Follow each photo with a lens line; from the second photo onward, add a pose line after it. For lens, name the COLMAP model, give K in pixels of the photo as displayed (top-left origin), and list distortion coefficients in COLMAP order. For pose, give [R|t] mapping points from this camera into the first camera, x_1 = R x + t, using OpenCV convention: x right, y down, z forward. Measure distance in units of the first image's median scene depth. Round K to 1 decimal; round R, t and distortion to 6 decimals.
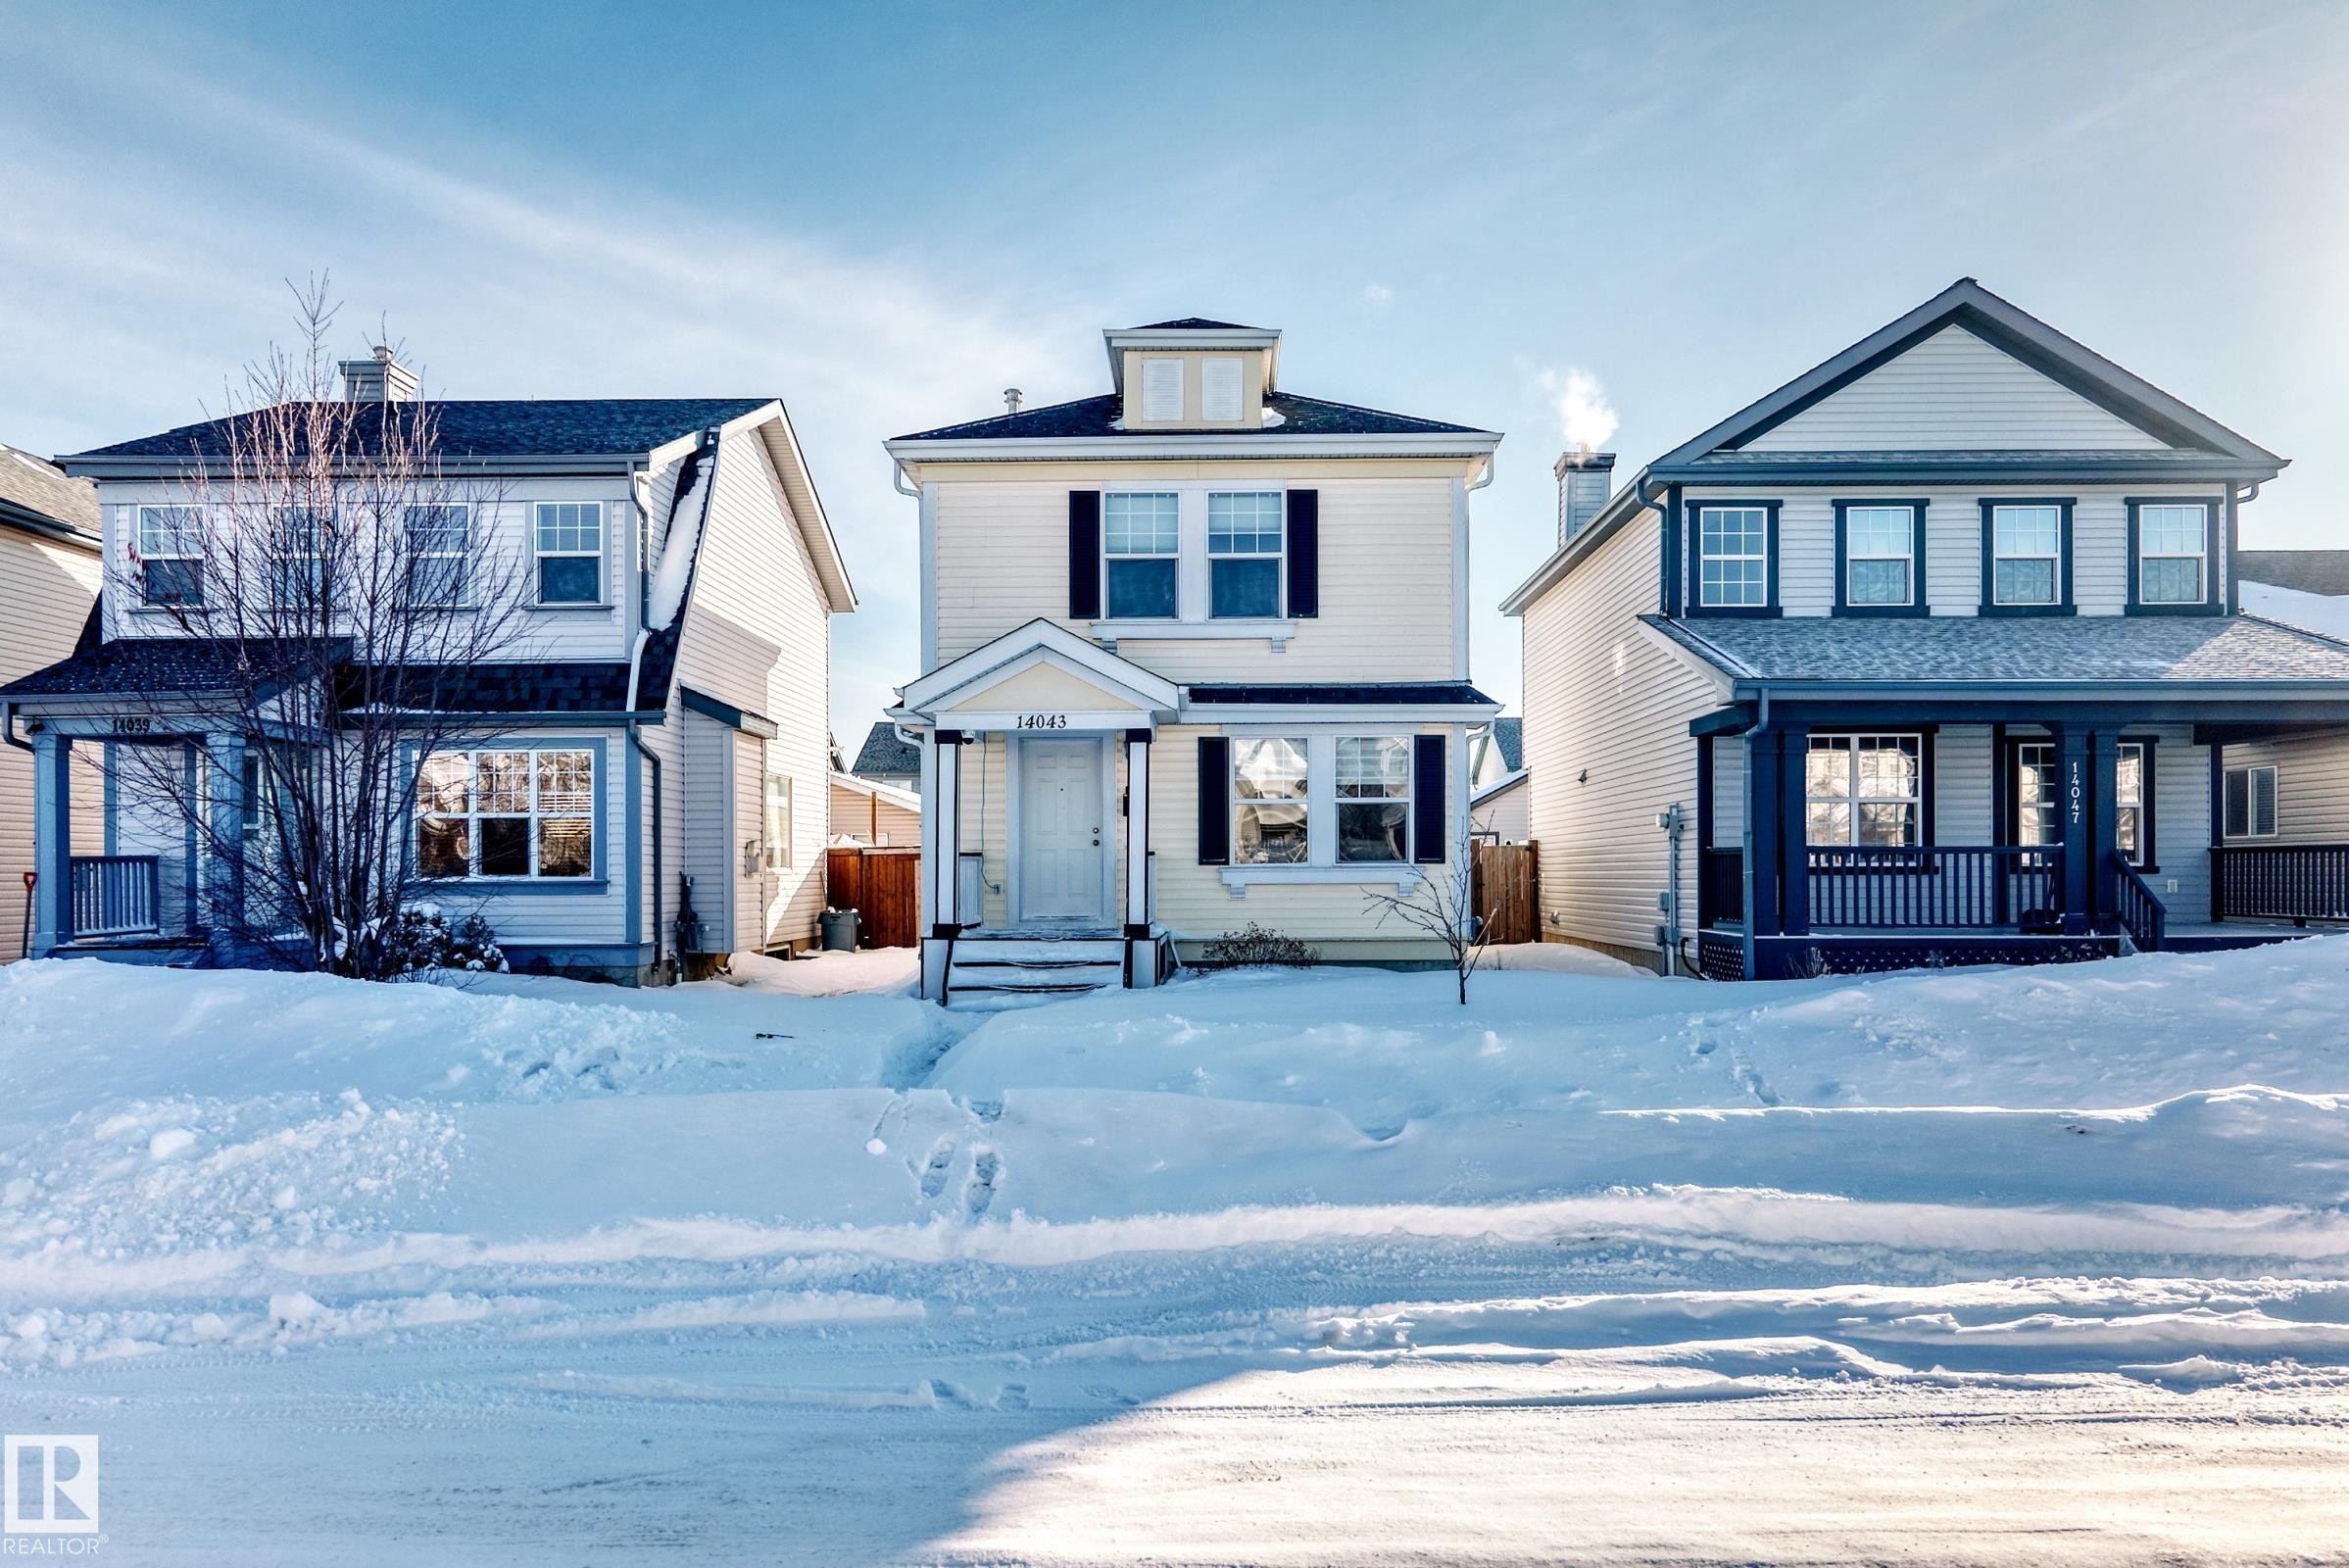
lens RADIAL K [[1620.2, 0, 1175.7], [0, 1620.2, 877.0], [0, 0, 1]] dist [0.002959, 0.001650]
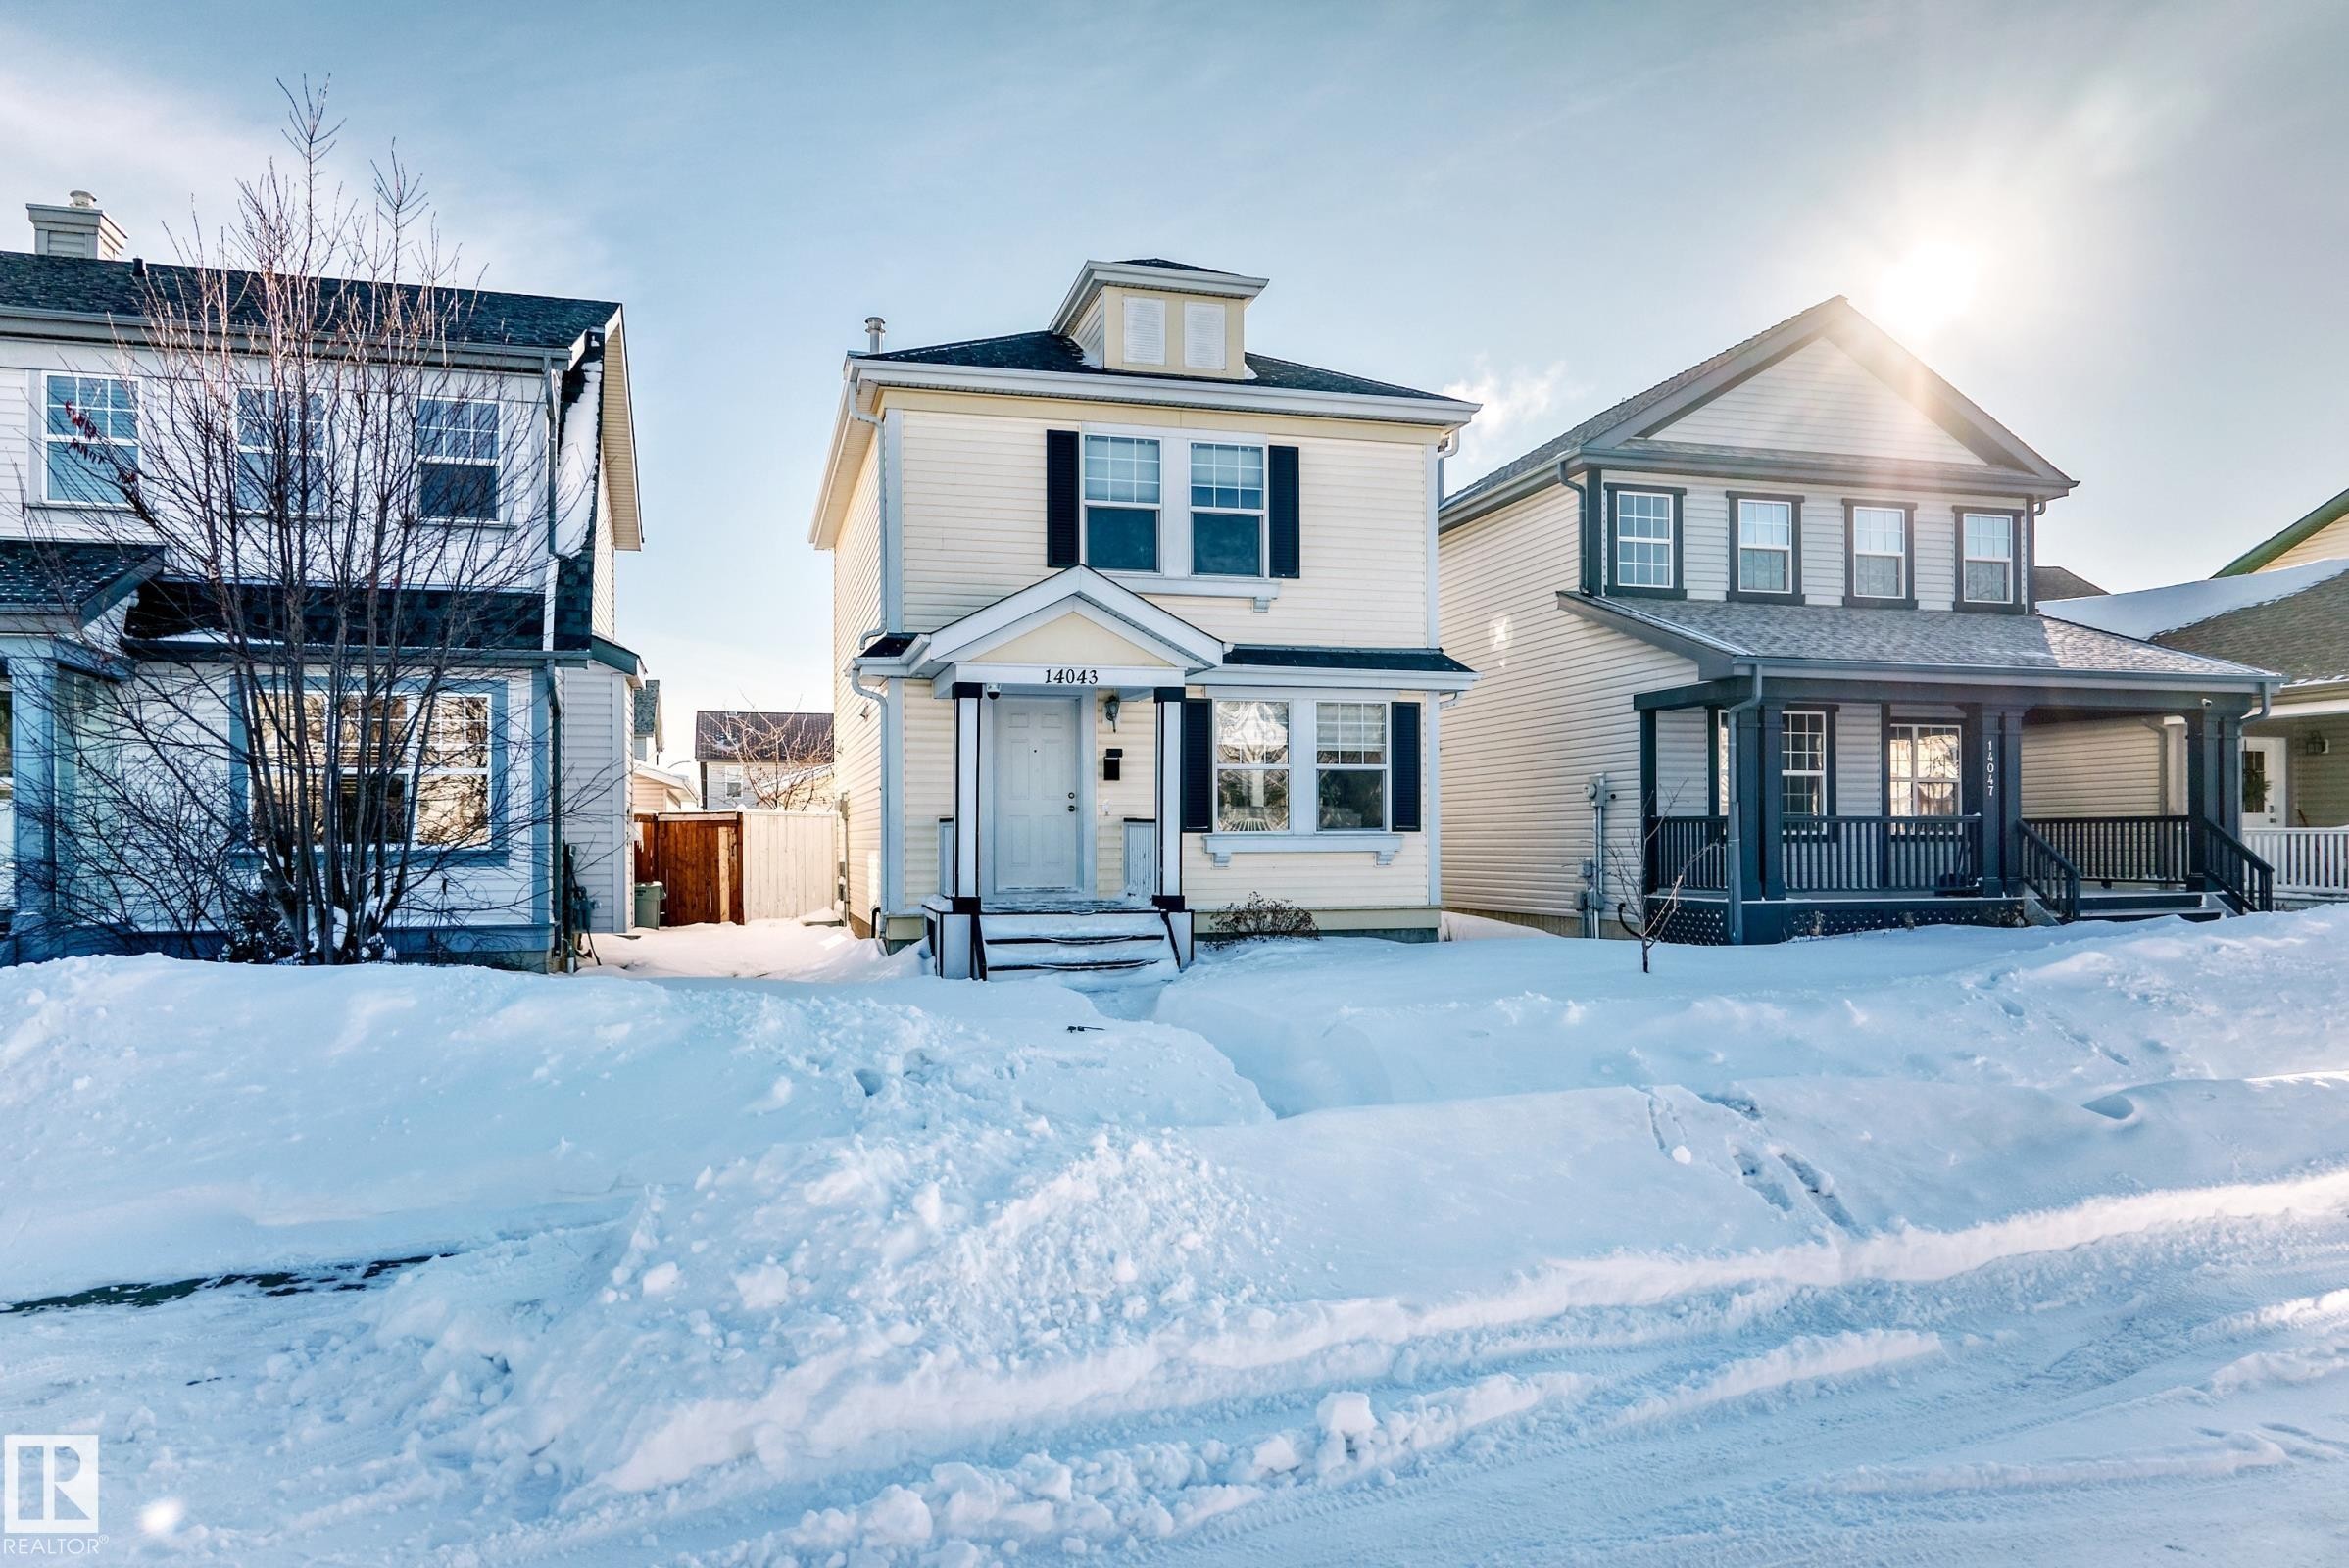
lens RADIAL K [[1608.3, 0, 1175.1], [0, 1608.3, 835.0], [0, 0, 1]] dist [0.006178, -0.000100]
pose [[0.958030, 0.001308, 0.286663, -0.259874], [0.000804, 0.999973, -0.007249, 0.000931], [-0.286665, 0.007175, 0.958004, 0.096630]]
